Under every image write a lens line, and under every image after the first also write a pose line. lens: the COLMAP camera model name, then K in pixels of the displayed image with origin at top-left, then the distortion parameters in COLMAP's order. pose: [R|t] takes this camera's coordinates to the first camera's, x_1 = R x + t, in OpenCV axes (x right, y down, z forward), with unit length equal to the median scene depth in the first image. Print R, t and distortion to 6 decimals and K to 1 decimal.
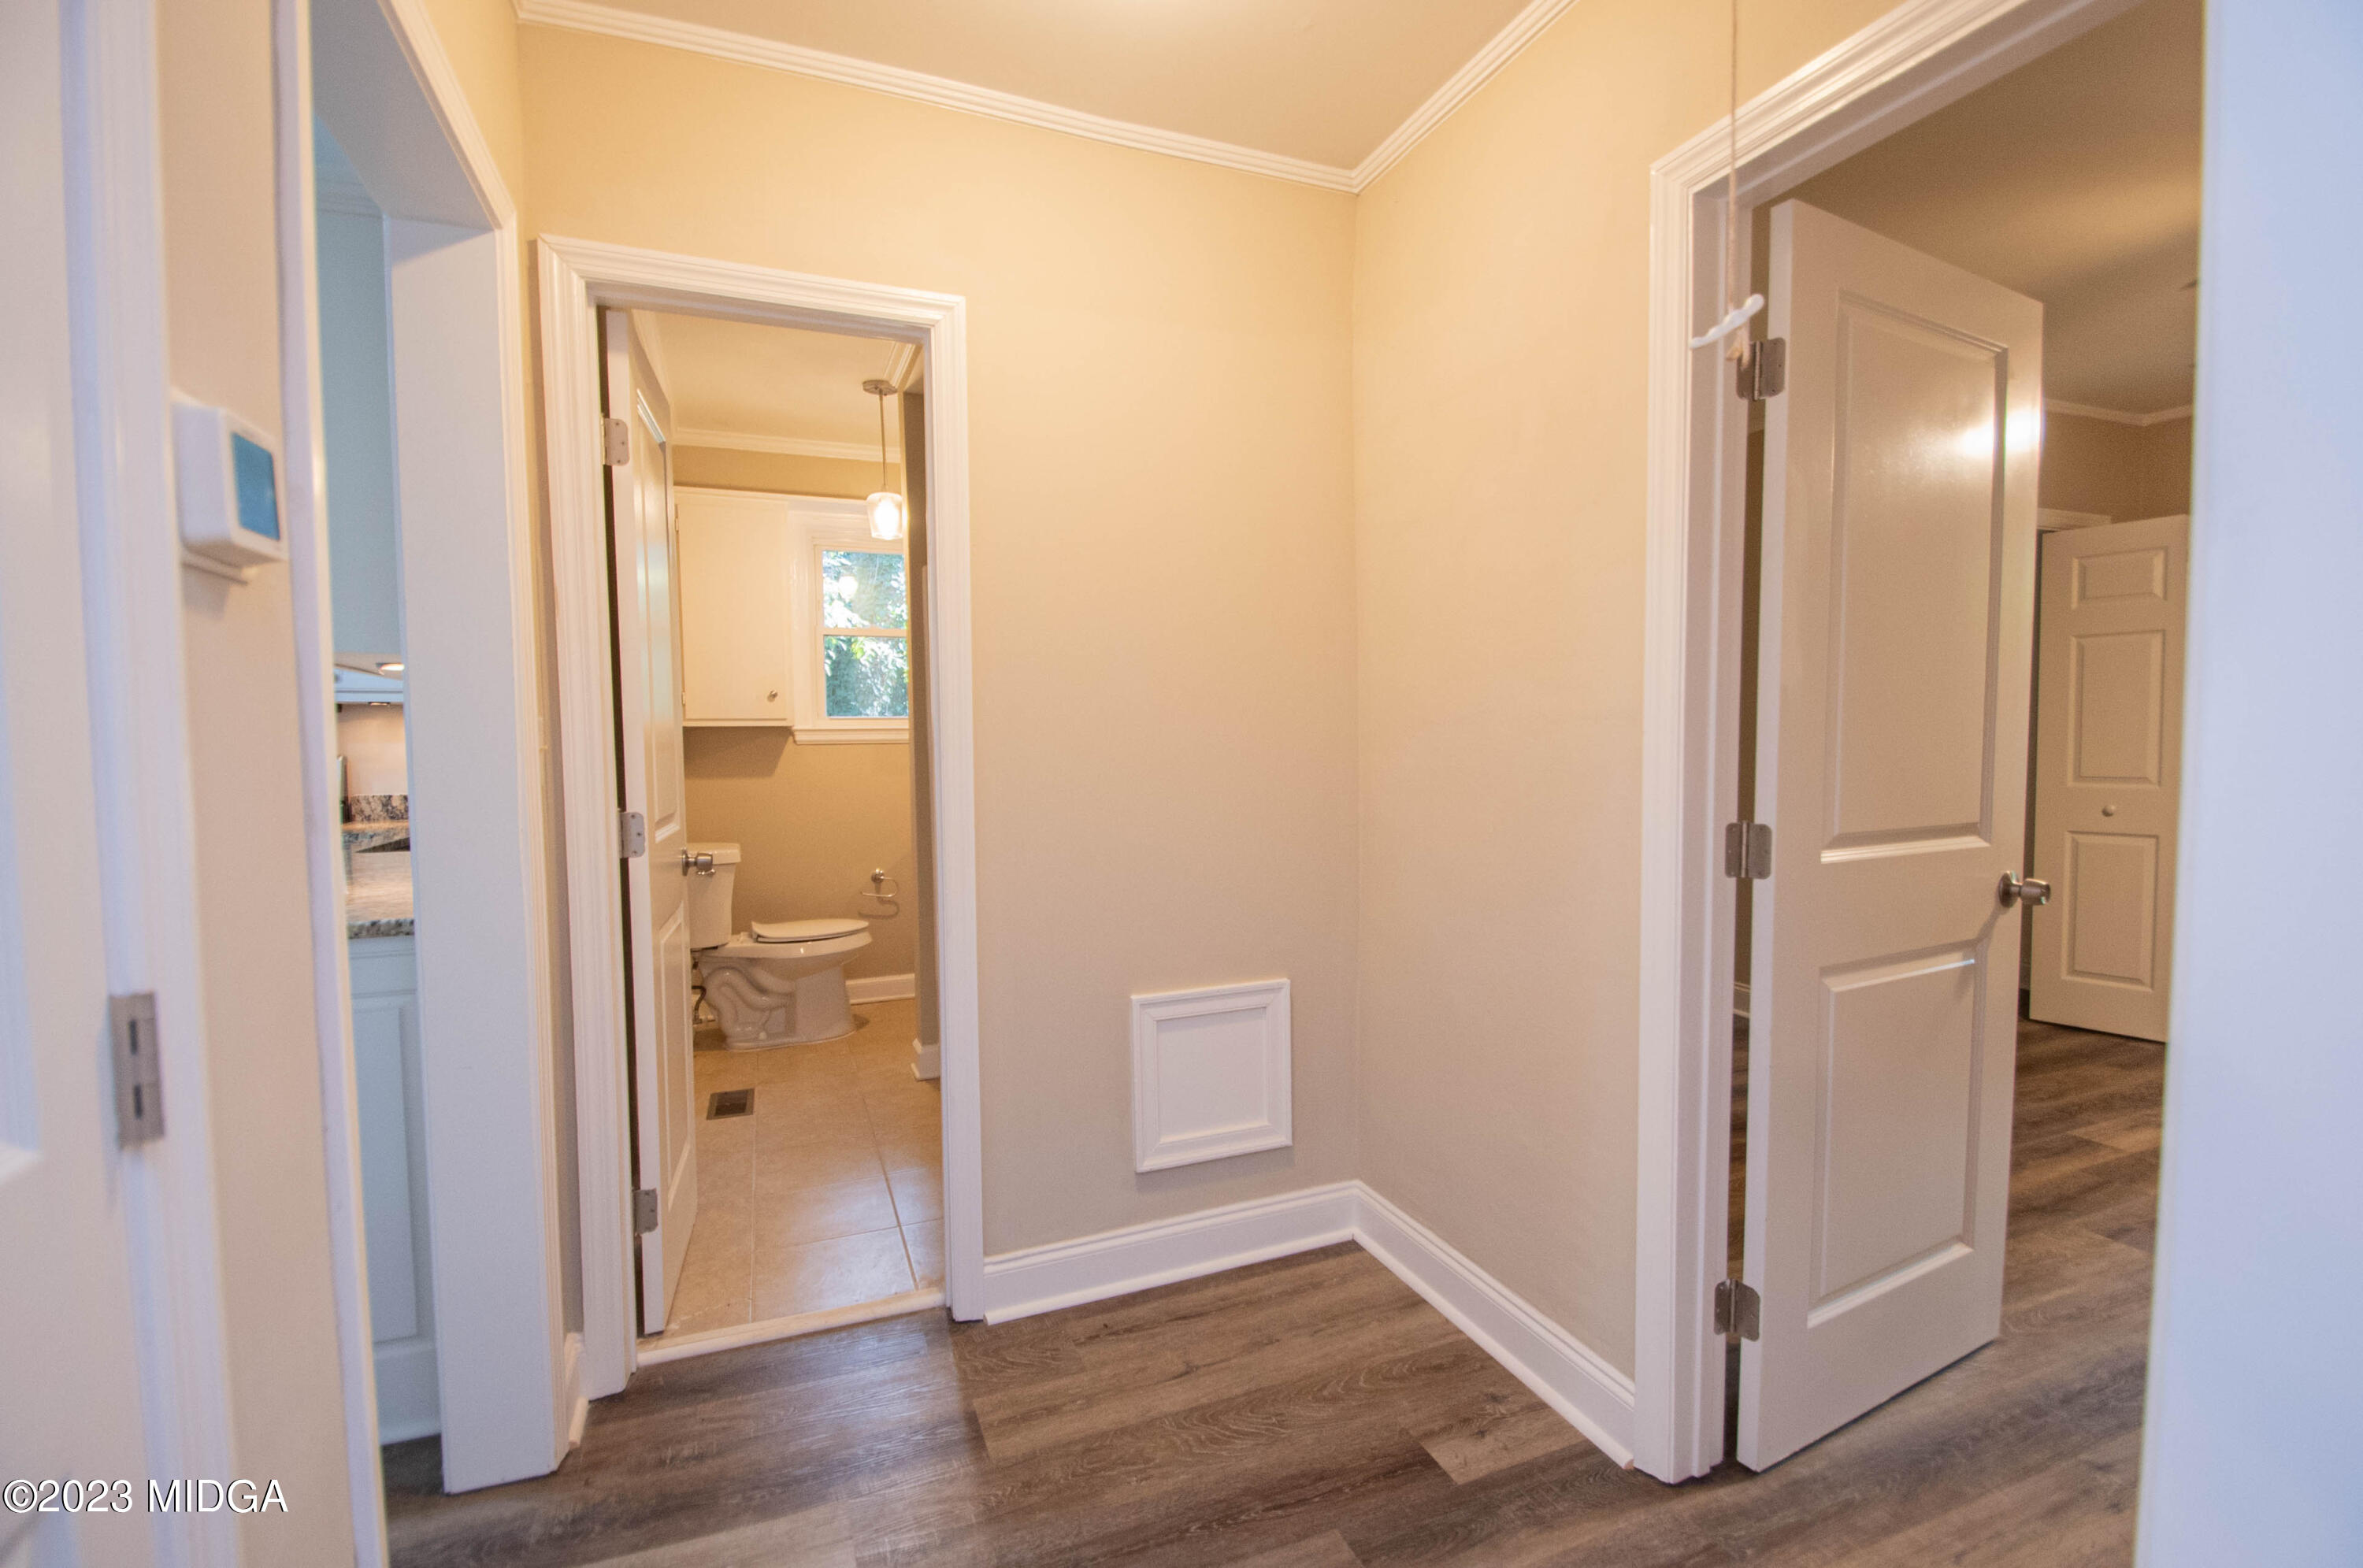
lens RADIAL K [[1055.0, 0, 1179.9], [0, 1055.0, 790.7], [0, 0, 1]] dist [0.004635, -0.008546]
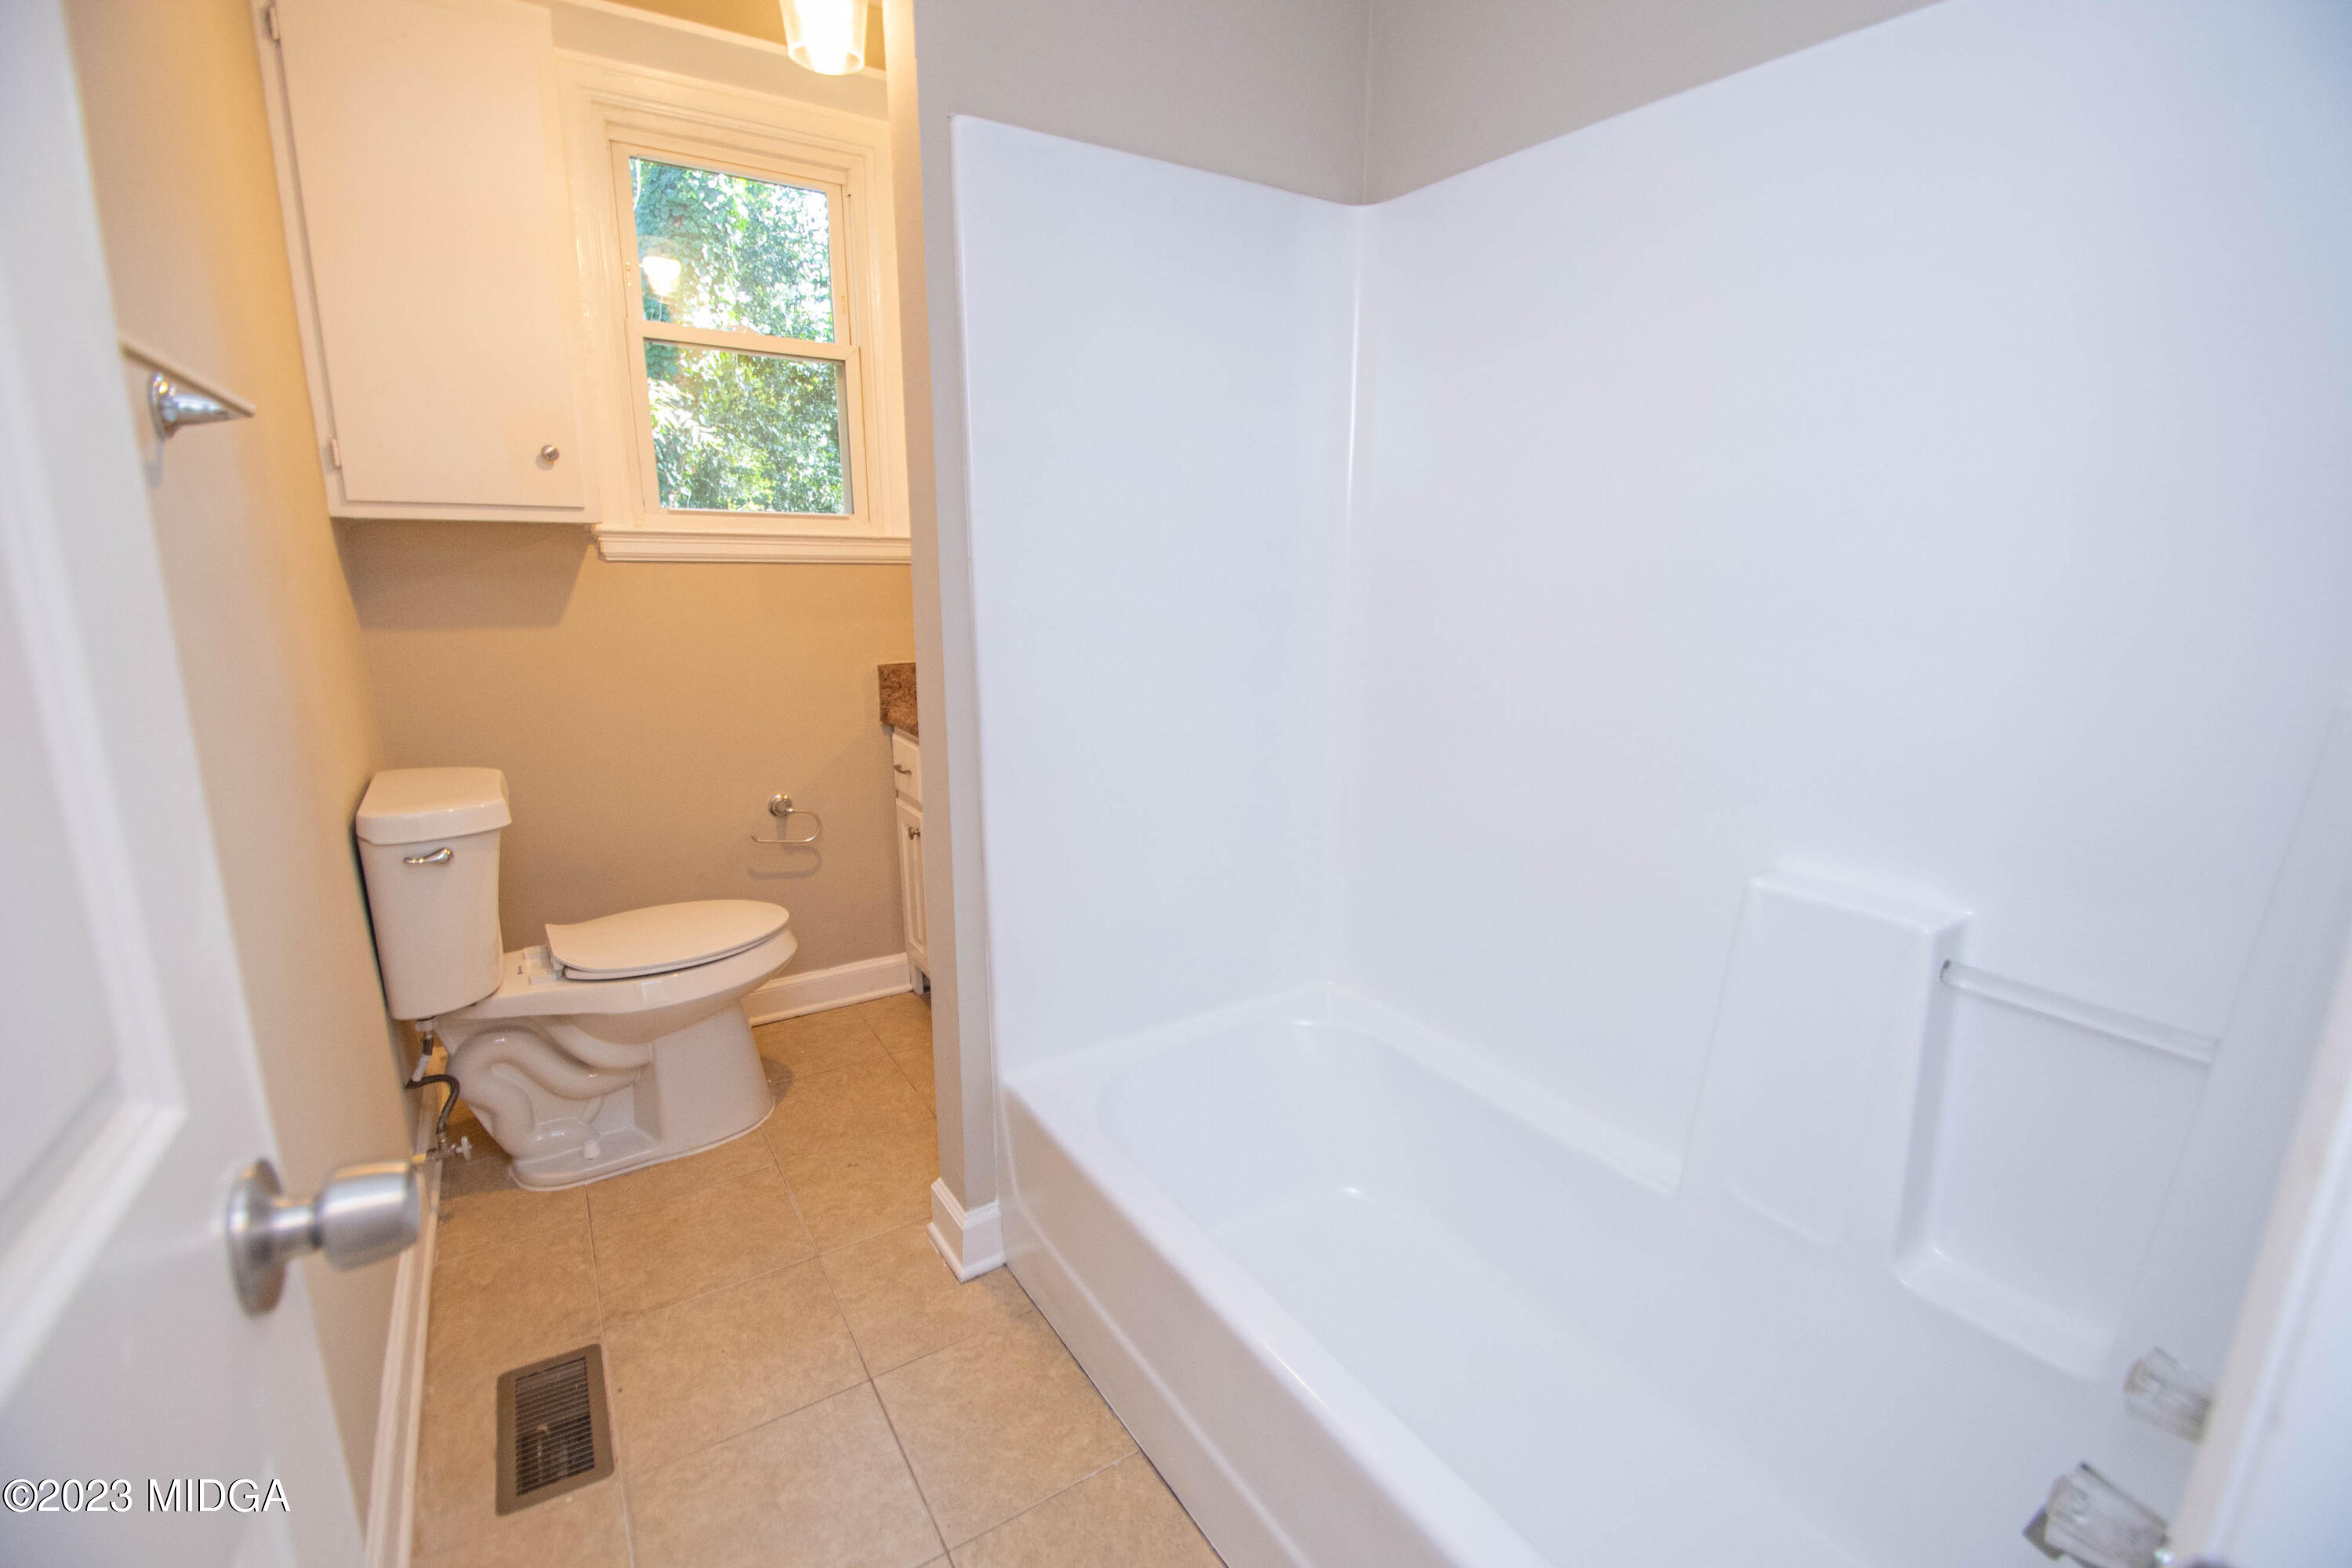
lens RADIAL K [[1050.1, 0, 1183.3], [0, 1050.1, 785.2], [0, 0, 1]] dist [0.004635, -0.008546]
pose [[0.982296, -0.022791, 0.185945, -0.205428], [-0.009059, 0.985632, 0.168664, -0.028142], [-0.187117, -0.167362, 0.967976, 0.486297]]
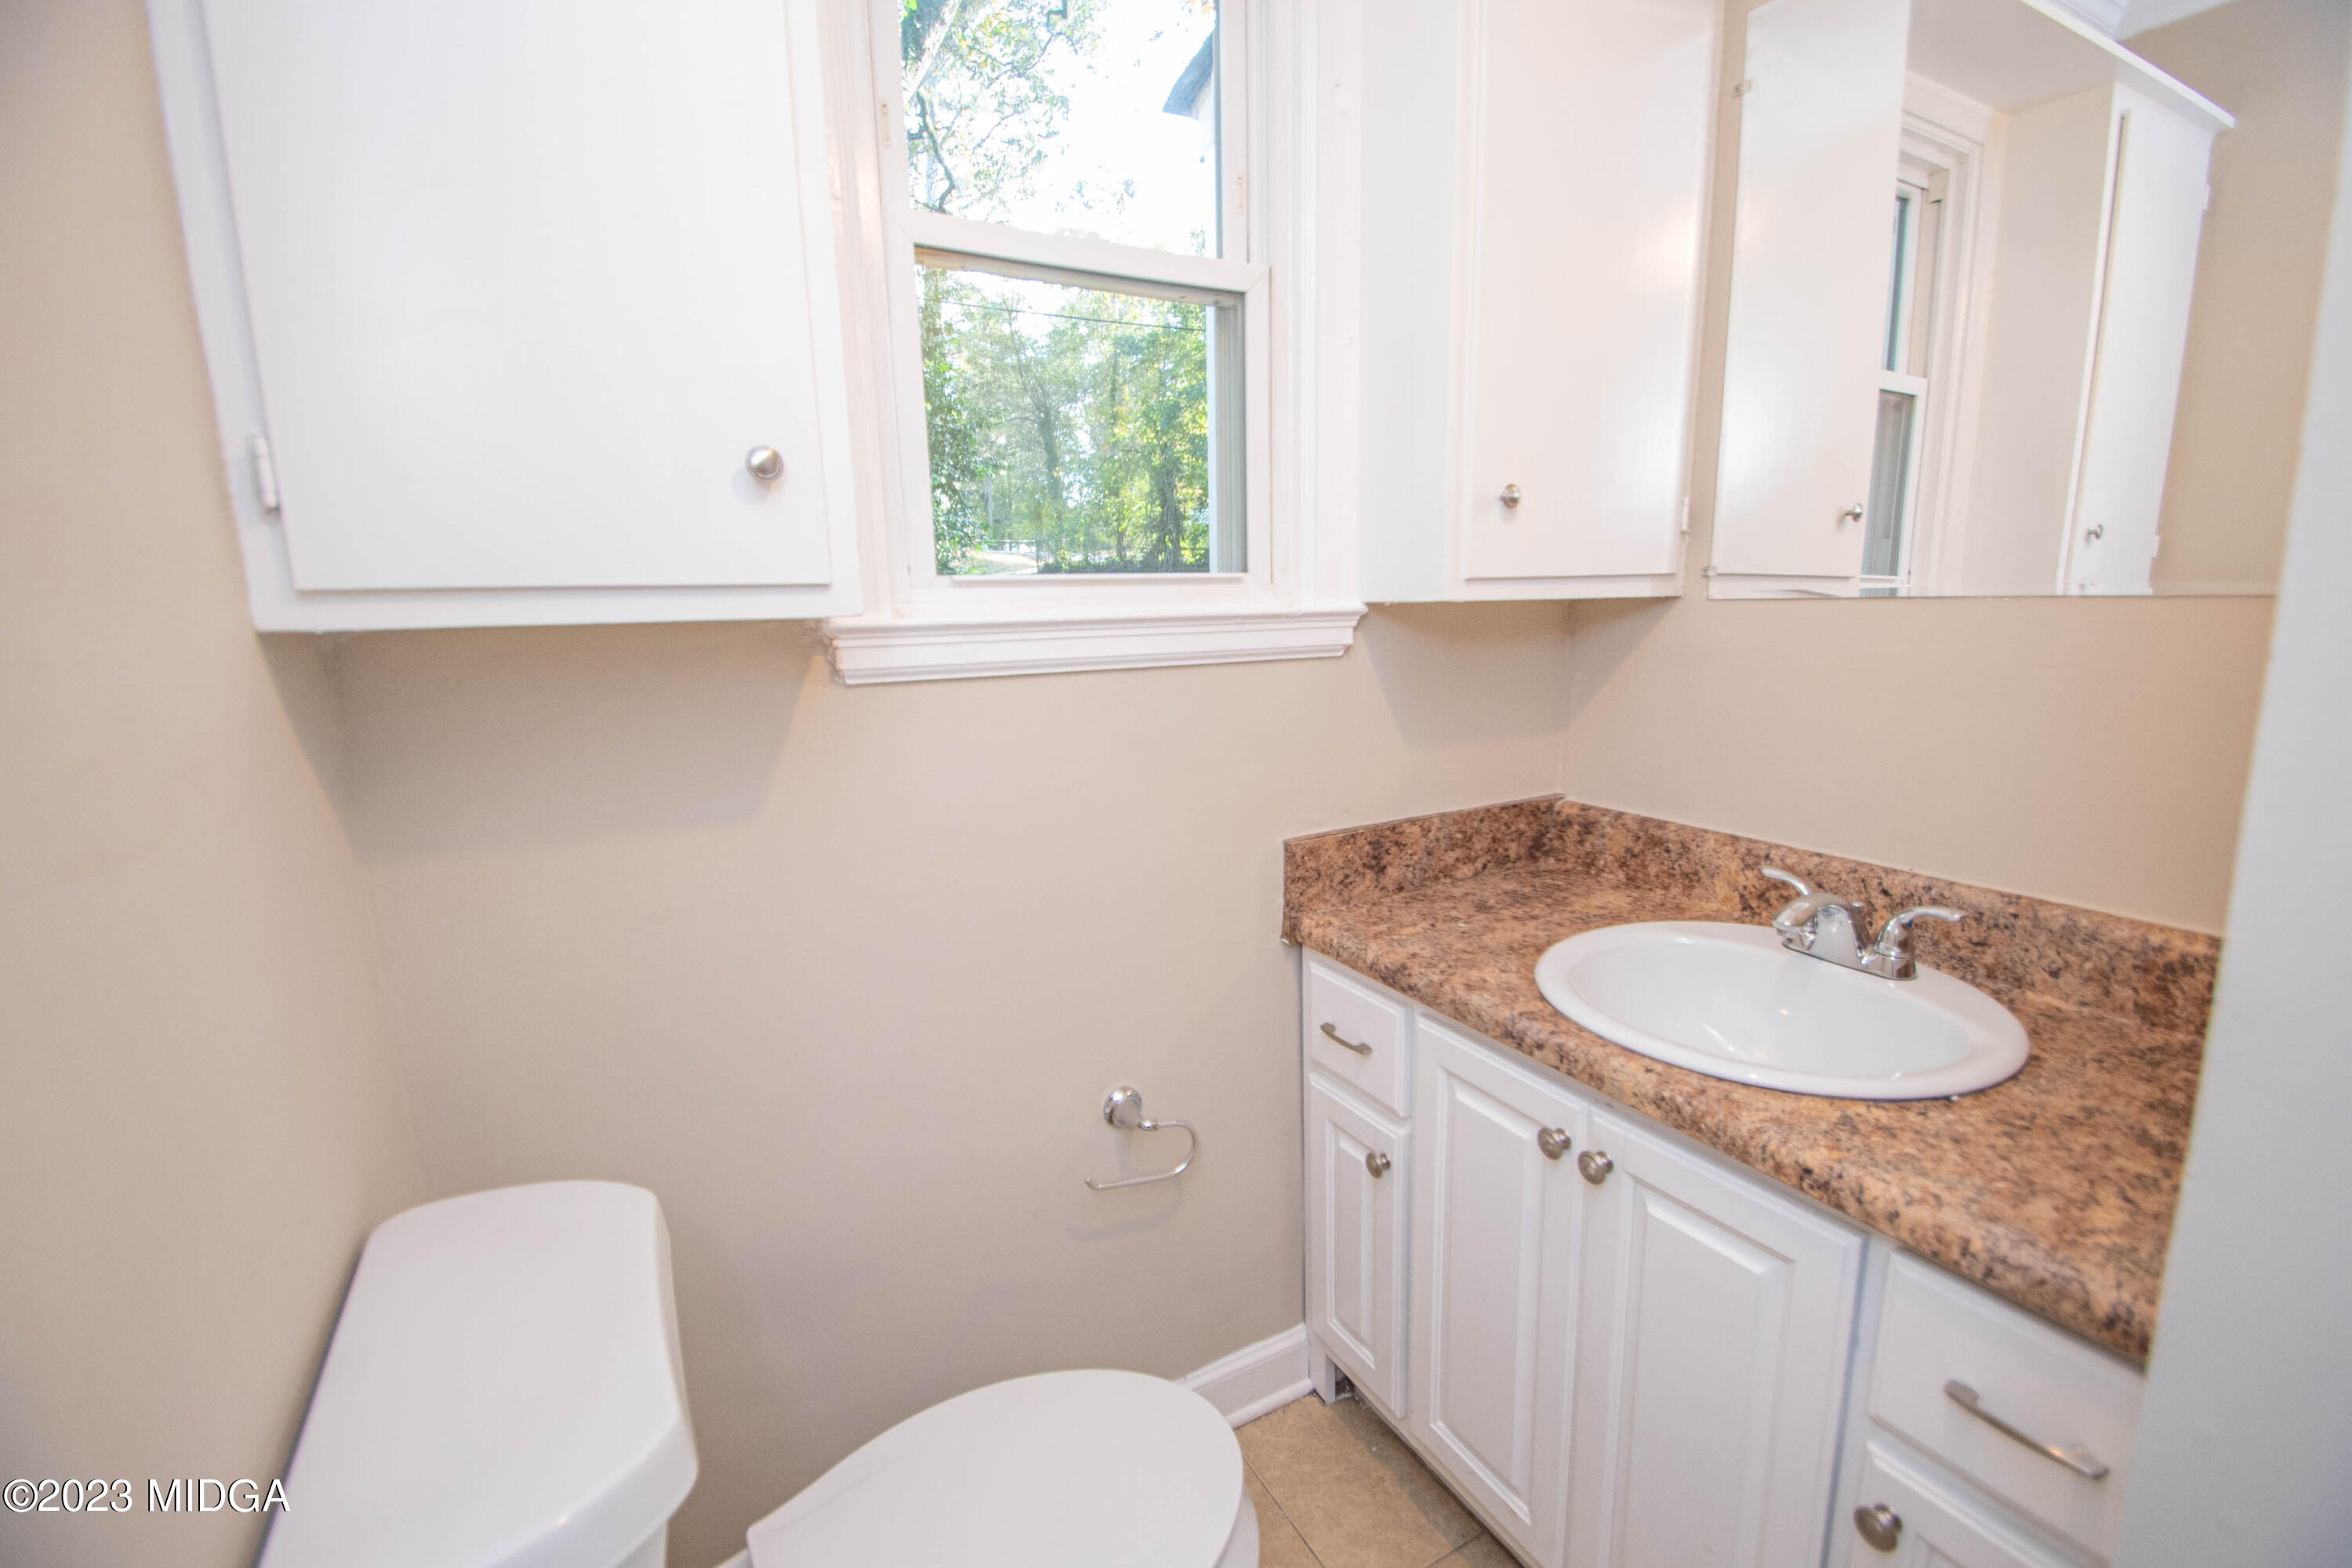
lens RADIAL K [[1050.1, 0, 1176.9], [0, 1050.1, 781.9], [0, 0, 1]] dist [0.004635, -0.008546]
pose [[0.992104, -0.040286, 0.118770, -0.344231], [0.025248, 0.991771, 0.125507, -0.055677], [-0.122849, -0.121517, 0.984958, 0.809839]]
